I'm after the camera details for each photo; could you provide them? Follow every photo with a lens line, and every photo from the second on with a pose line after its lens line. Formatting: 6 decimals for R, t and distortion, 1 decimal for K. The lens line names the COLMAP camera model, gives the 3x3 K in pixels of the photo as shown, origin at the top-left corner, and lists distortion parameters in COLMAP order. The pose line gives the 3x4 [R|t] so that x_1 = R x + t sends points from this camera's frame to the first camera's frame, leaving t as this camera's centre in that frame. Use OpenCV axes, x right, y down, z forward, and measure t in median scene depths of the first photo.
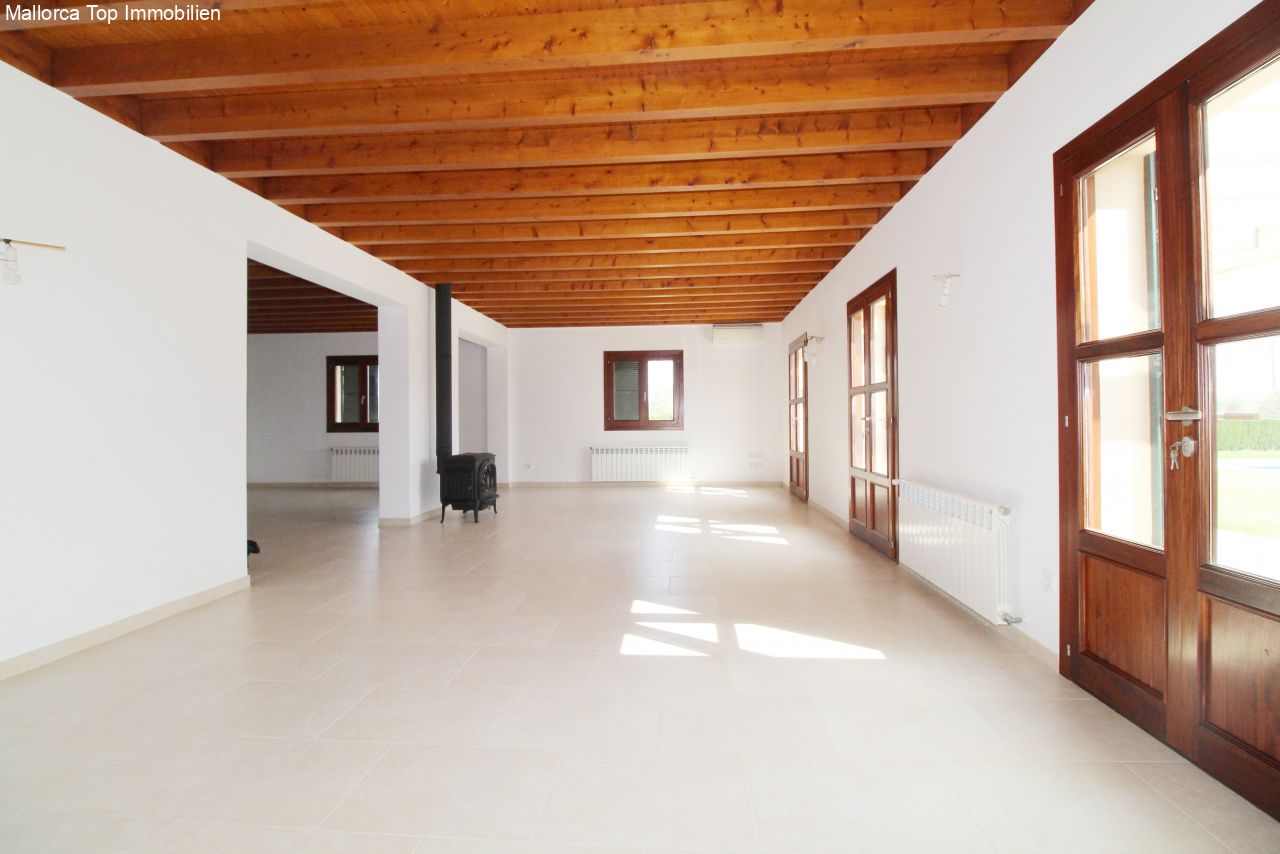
lens RADIAL K [[588.2, 0, 640.0], [0, 588.2, 427.0], [0, 0, 1]] dist [-0.001968, -0.009814]
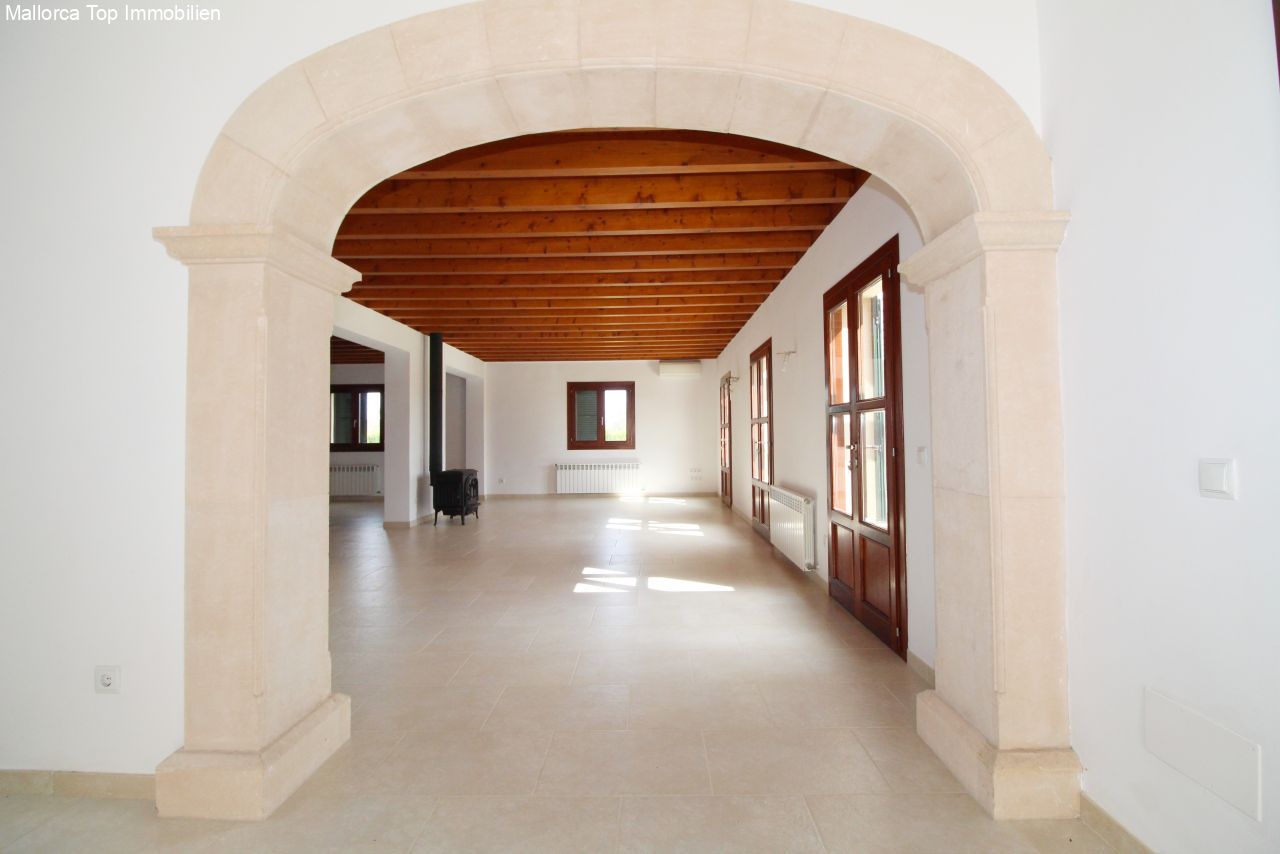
lens RADIAL K [[588.2, 0, 640.0], [0, 588.2, 427.0], [0, 0, 1]] dist [-0.001968, -0.009814]
pose [[0.998245, -0.000180, 0.059222, 0.018383], [0.001893, 0.999581, -0.028881, -0.006998], [-0.059192, 0.028943, 0.997827, -0.228843]]
